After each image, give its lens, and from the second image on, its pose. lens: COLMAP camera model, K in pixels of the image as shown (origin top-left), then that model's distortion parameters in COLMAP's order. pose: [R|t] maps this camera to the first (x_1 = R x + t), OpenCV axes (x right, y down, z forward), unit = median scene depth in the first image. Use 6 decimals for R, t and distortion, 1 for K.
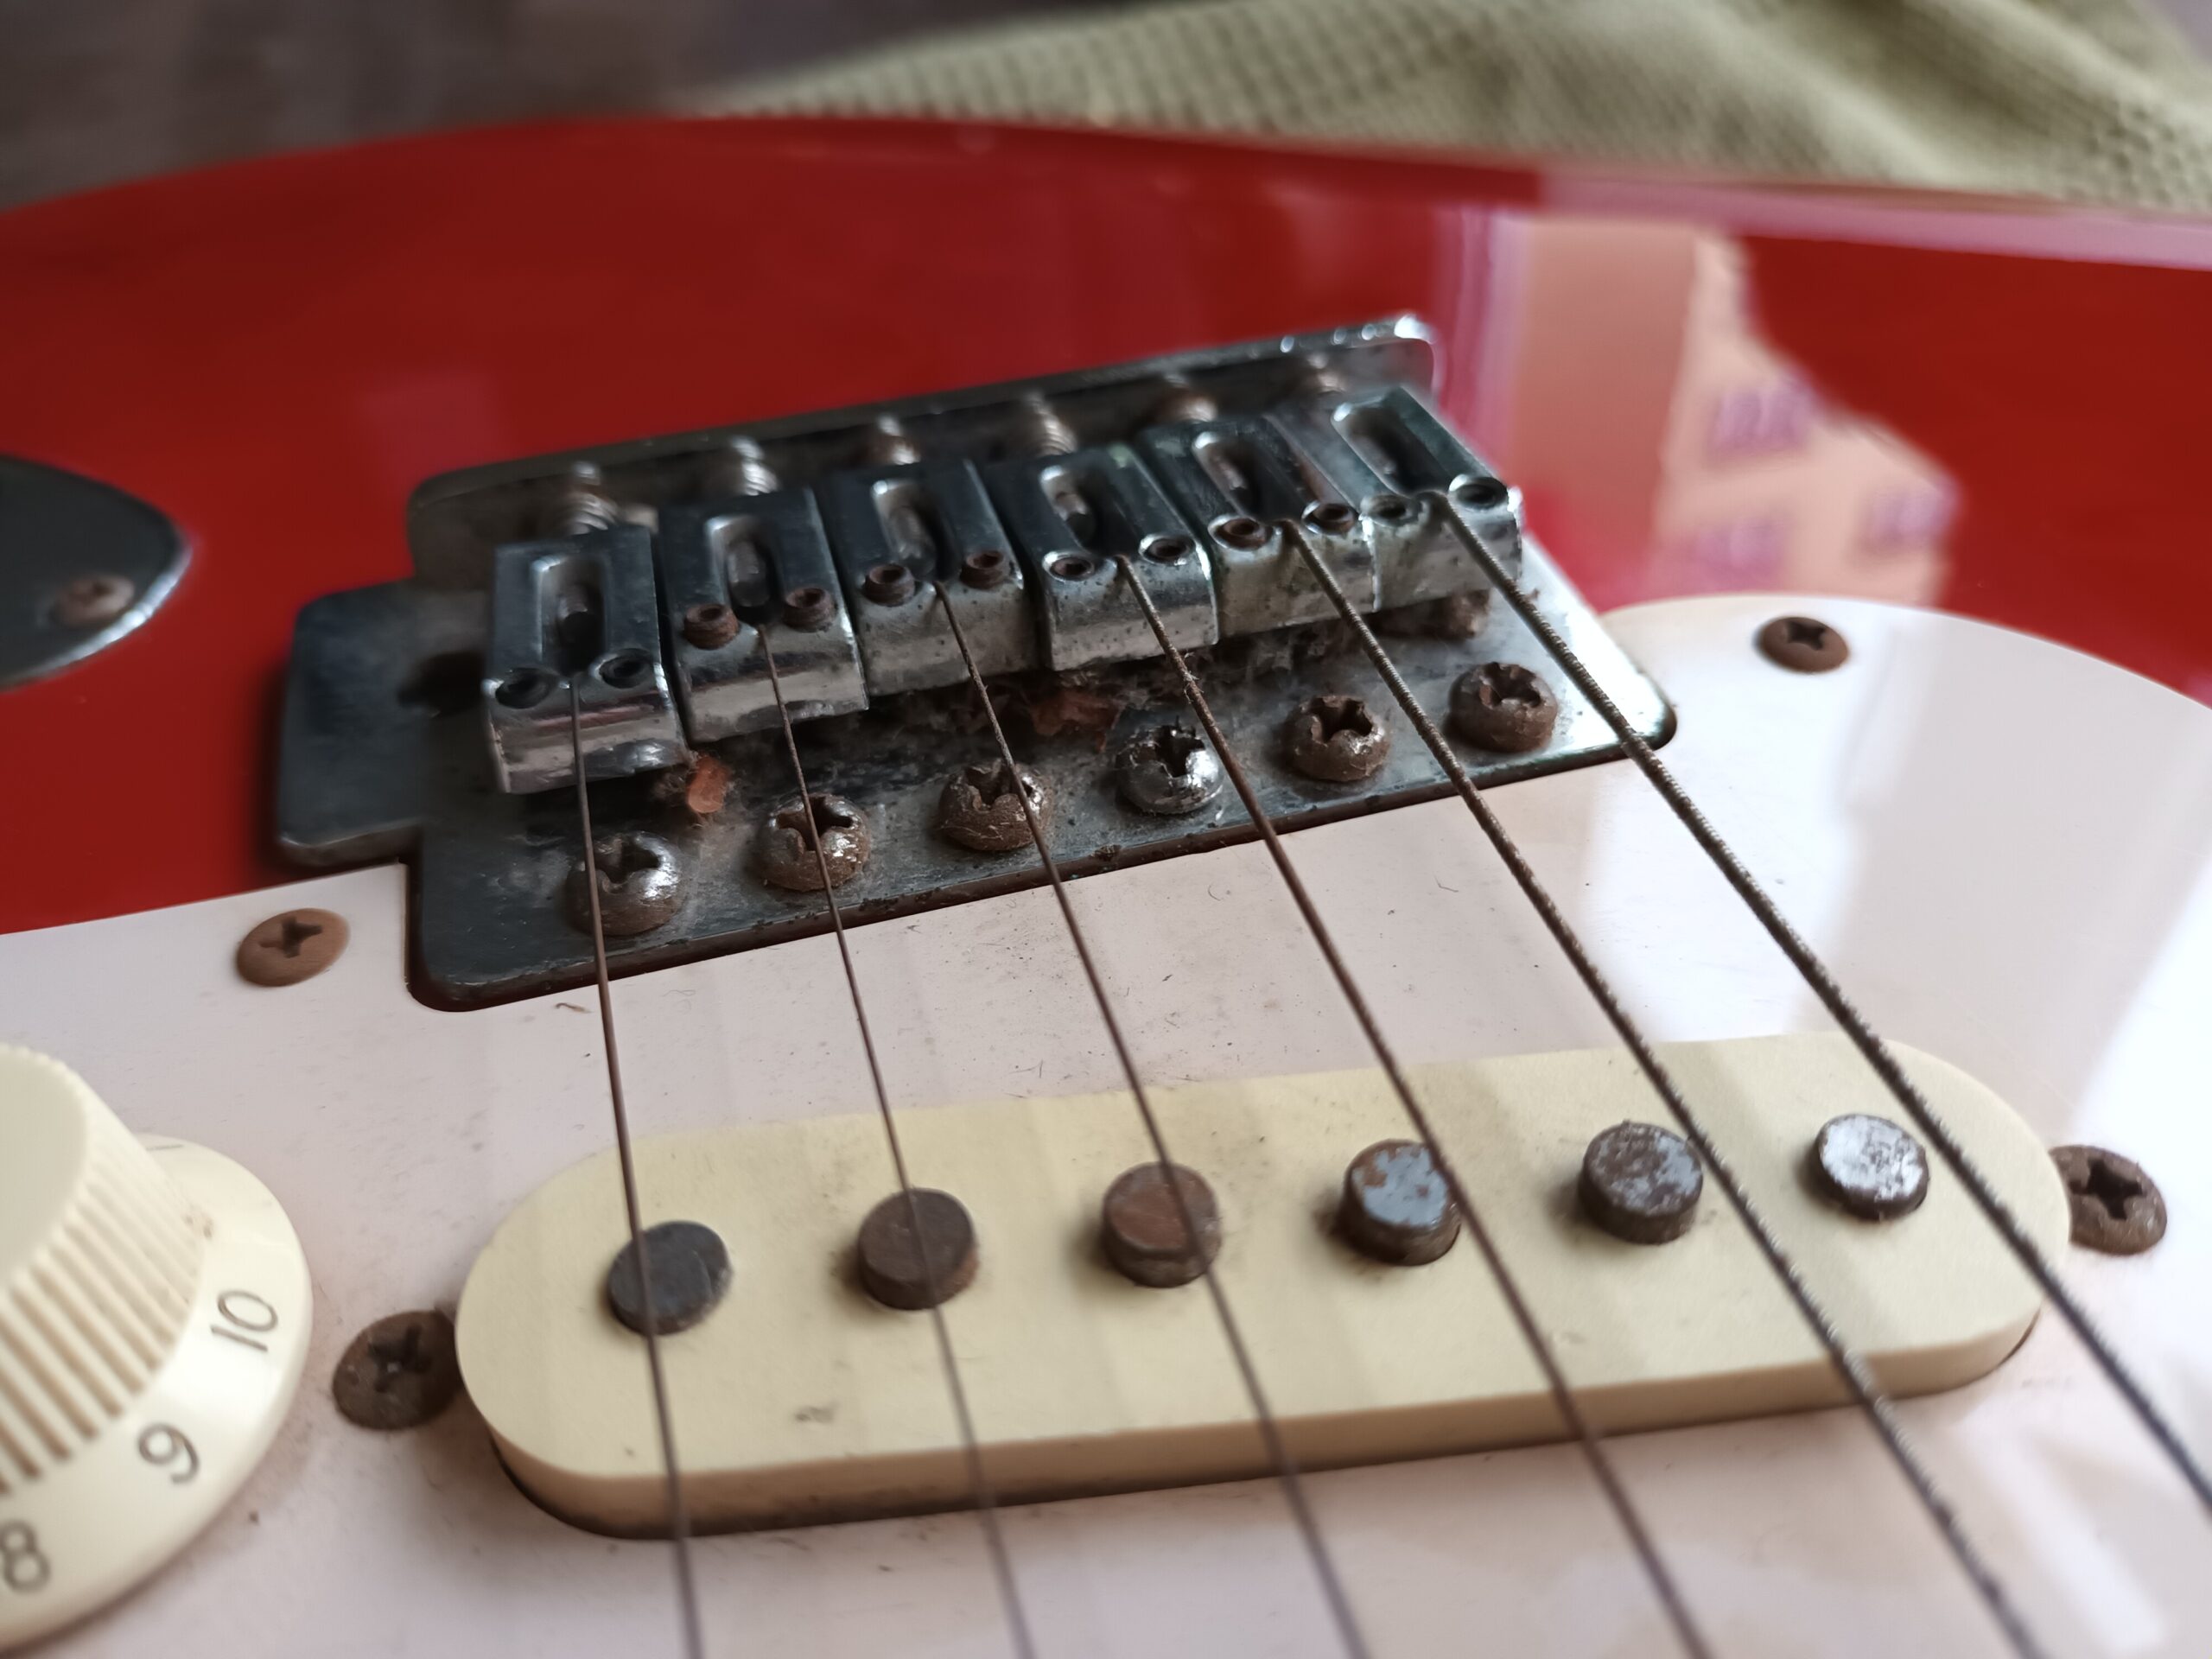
lens RADIAL K [[1809.7, 0, 1106.0], [0, 1809.7, 829.5], [0, 0, 1]] dist [-0.033697, -0.013987]
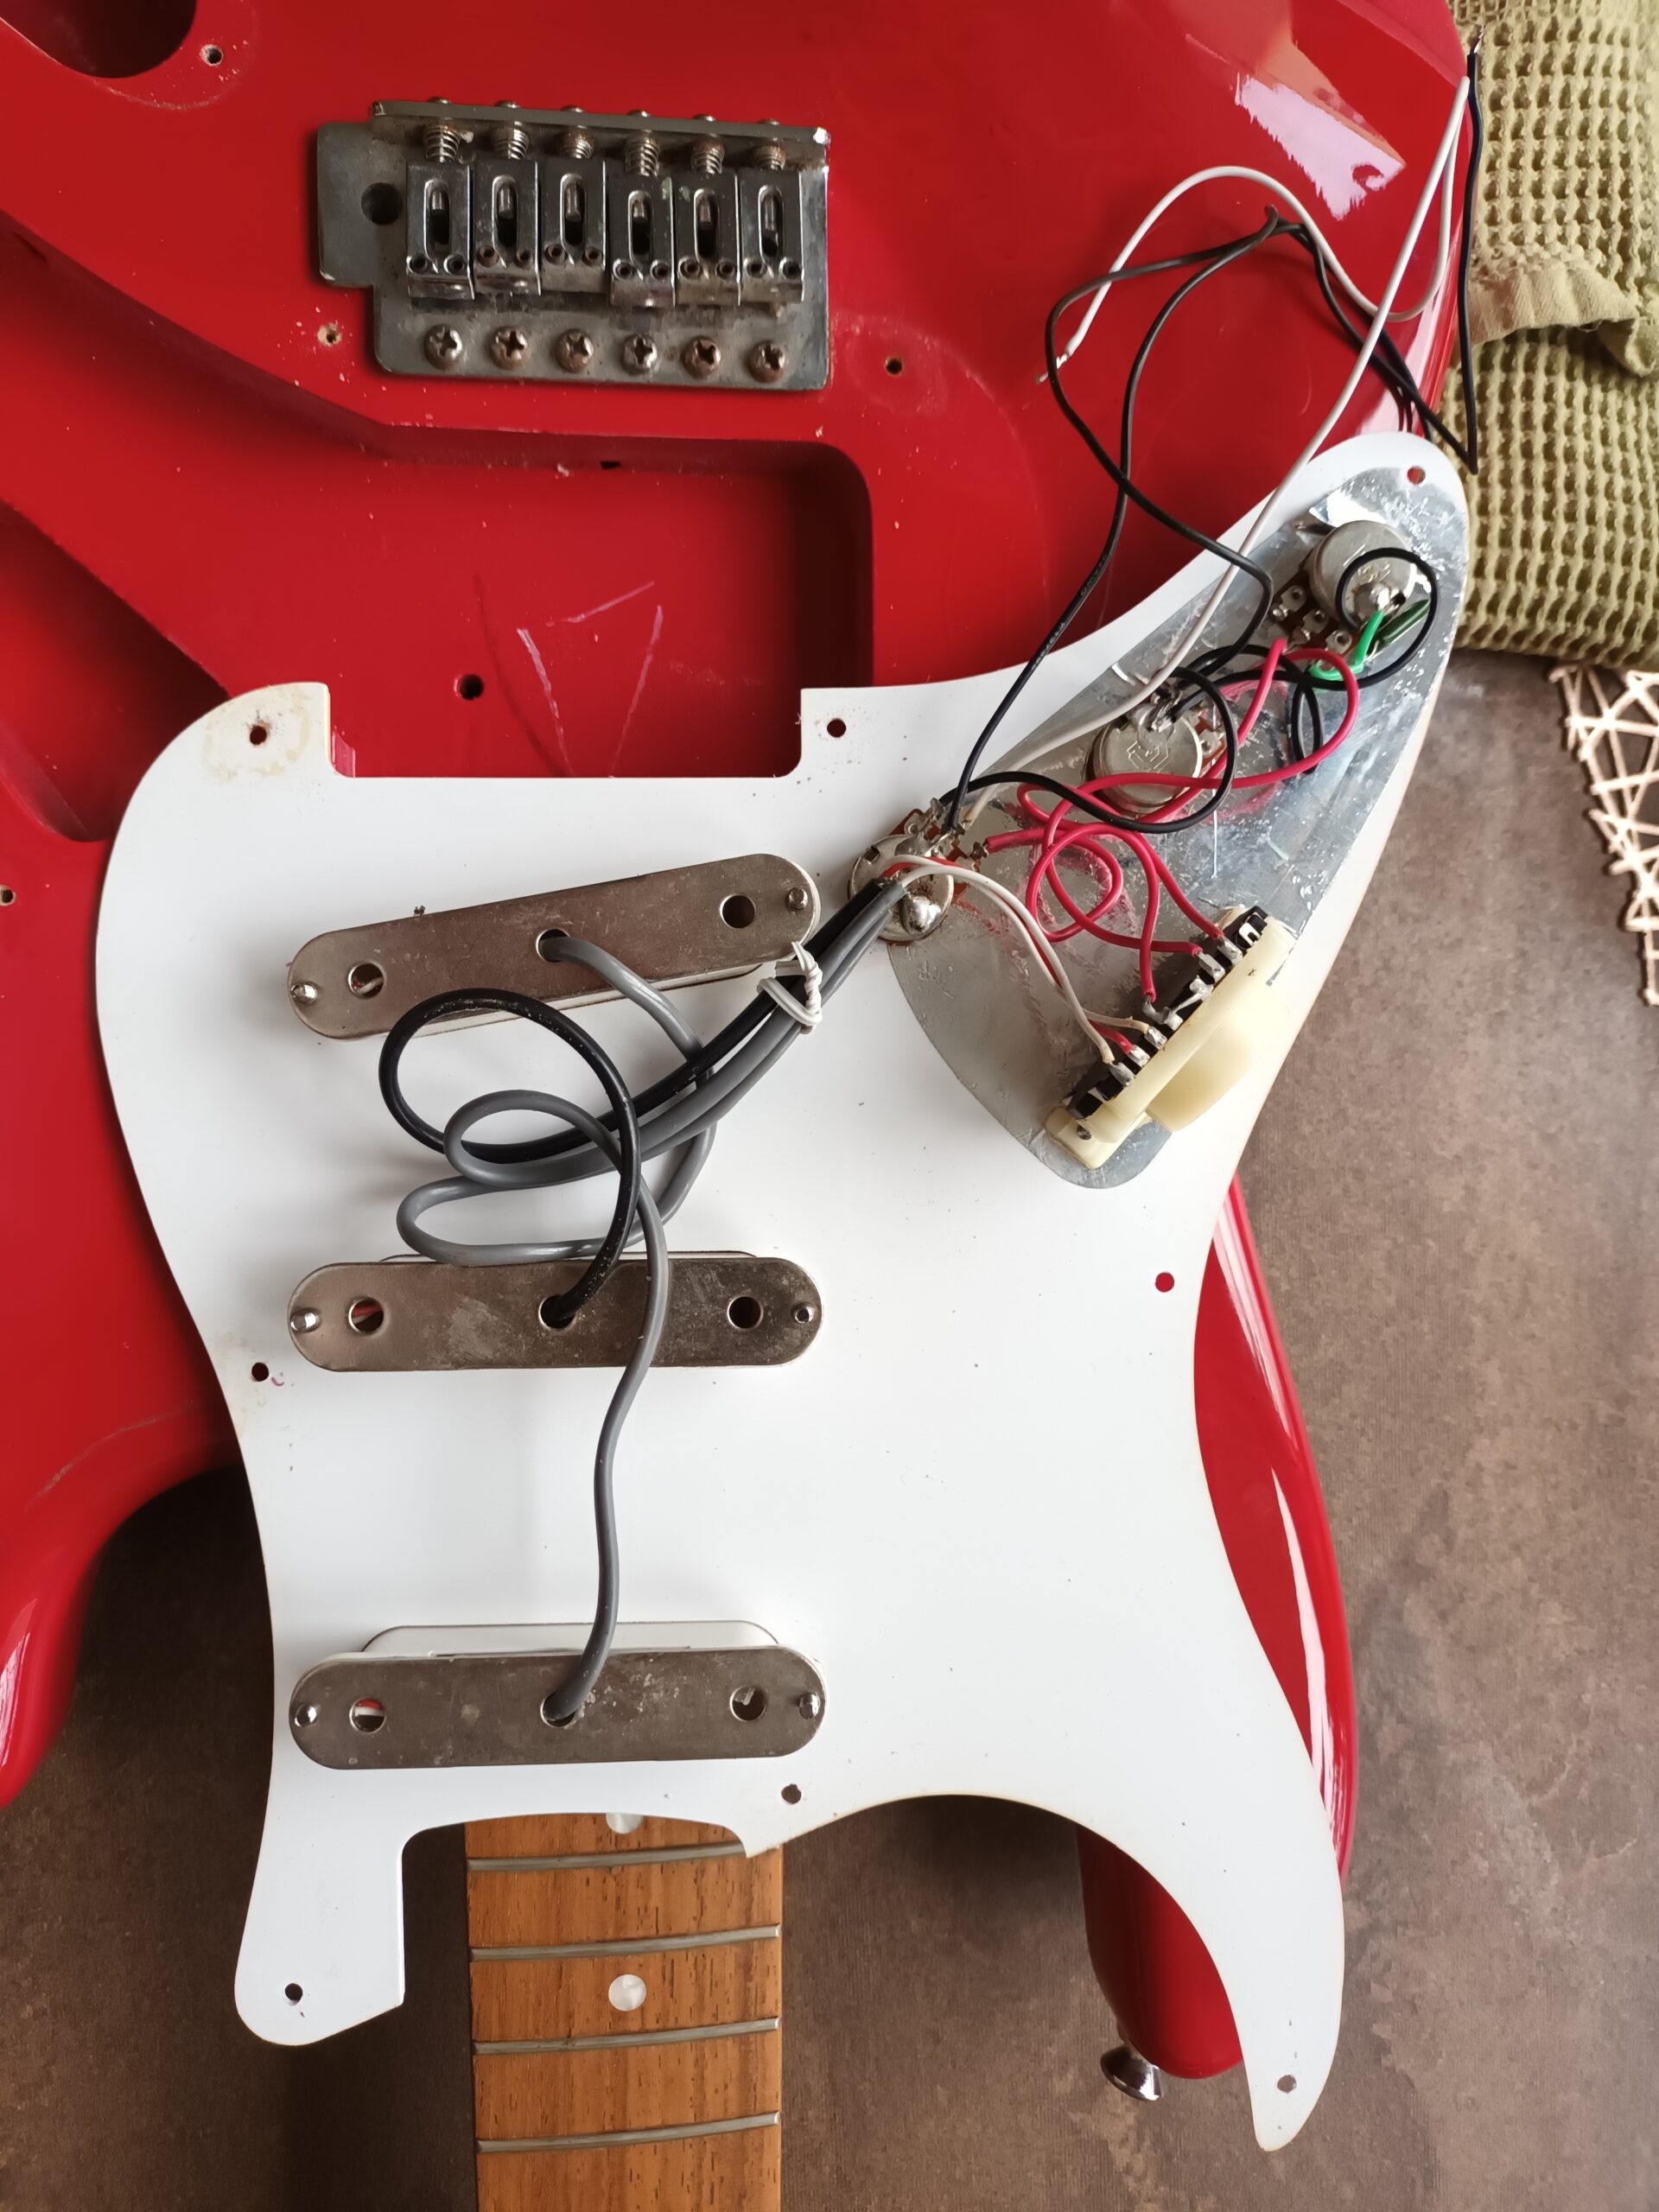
lens RADIAL K [[1809.7, 0, 829.5], [0, 1809.7, 1106.0], [0, 0, 1]] dist [-0.033697, -0.013987]
pose [[0.952181, 0.256846, 0.165473, 0.157354], [-0.289743, 0.587215, 0.755796, -1.583629], [0.096955, -0.767599, 0.633555, -1.678939]]
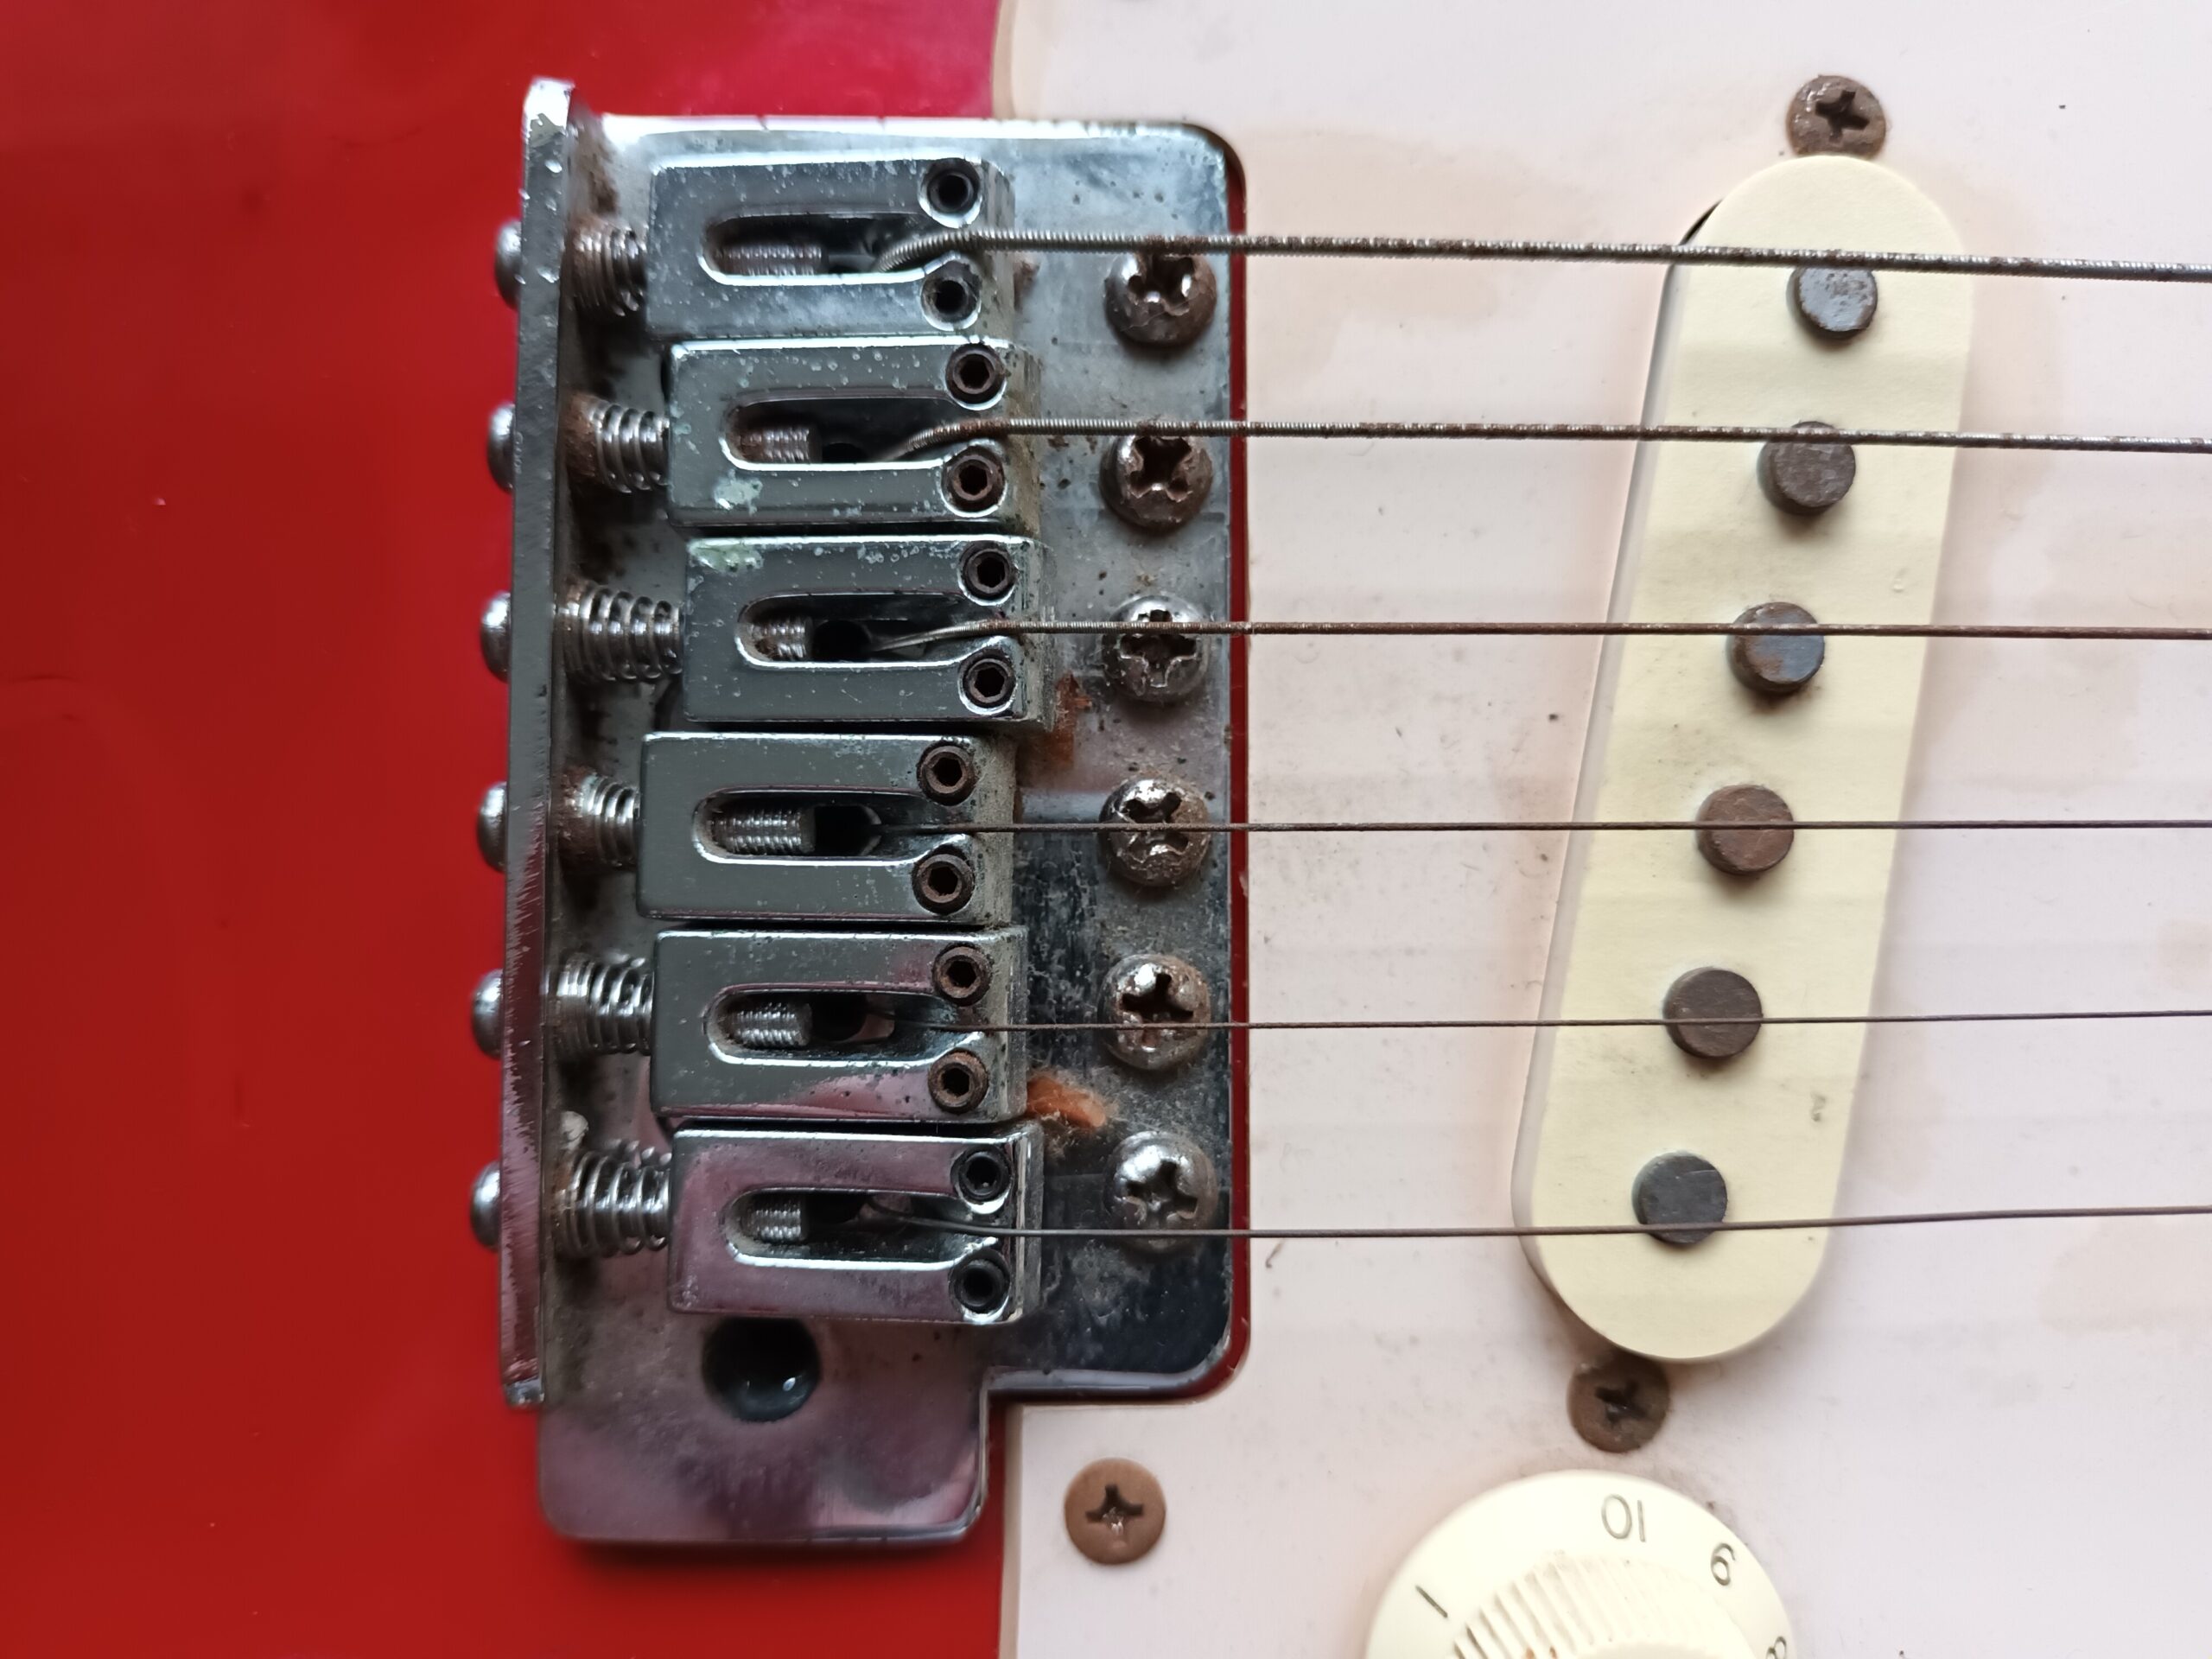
lens RADIAL K [[1809.7, 0, 1106.0], [0, 1809.7, 829.5], [0, 0, 1]] dist [-0.033697, -0.013987]
pose [[0.276414, -0.959069, 0.061503, -0.132081], [0.612512, 0.225124, 0.757726, -0.802100], [-0.740557, -0.171775, 0.649668, 0.375098]]
